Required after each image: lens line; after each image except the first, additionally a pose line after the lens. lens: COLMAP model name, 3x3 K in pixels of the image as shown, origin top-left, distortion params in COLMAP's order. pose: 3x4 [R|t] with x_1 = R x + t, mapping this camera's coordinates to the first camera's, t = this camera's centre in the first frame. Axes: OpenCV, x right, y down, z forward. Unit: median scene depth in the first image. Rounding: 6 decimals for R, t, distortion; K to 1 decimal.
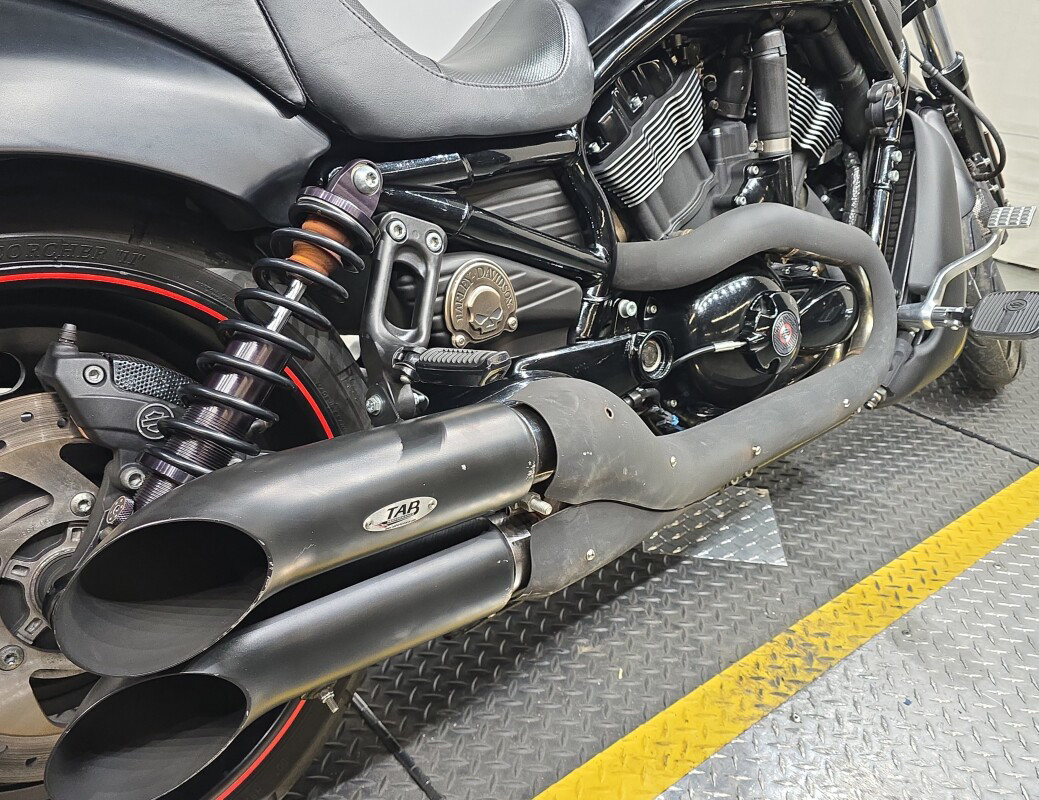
lens RADIAL K [[869.8, 0, 519.5], [0, 869.8, 400.0], [0, 0, 1]] dist [0.050254, 0.000522]
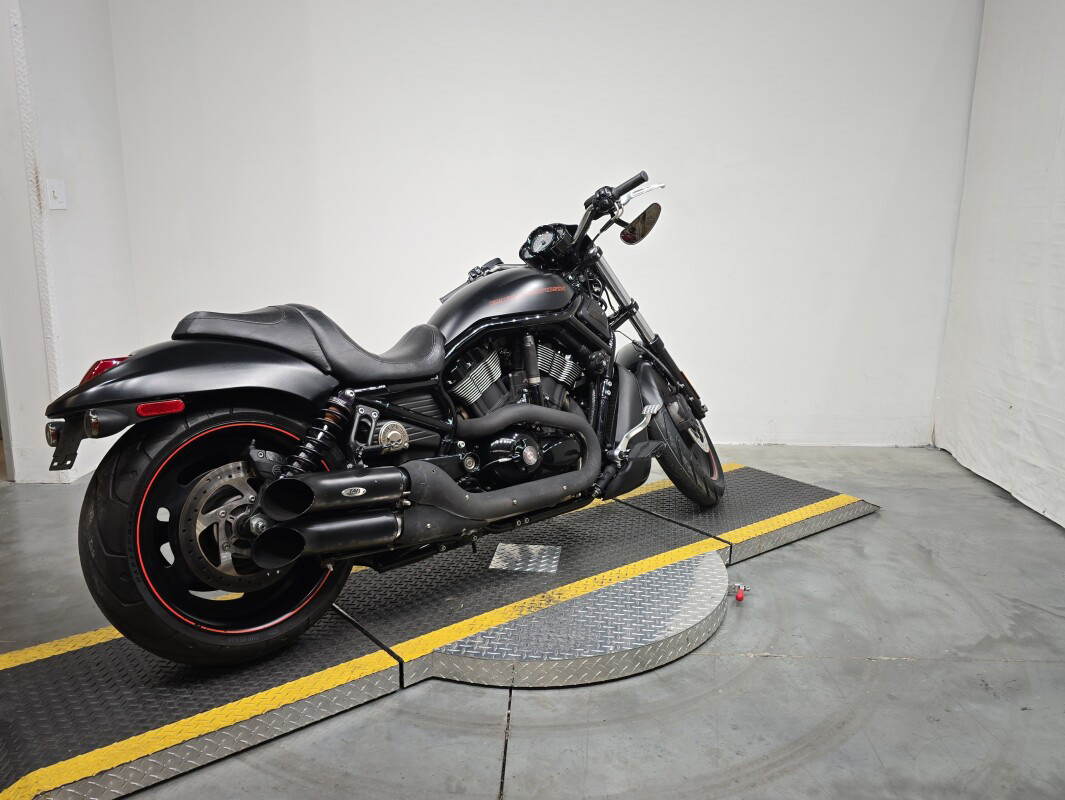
lens RADIAL K [[711.8, 0, 533.2], [0, 711.8, 398.5], [0, 0, 1]] dist [-0.000917, 0.000639]
pose [[0.999543, -0.015662, 0.025839, 0.328657], [0.021647, 0.967806, -0.250766, 0.329925], [-0.021080, 0.251211, 0.967703, -1.168664]]
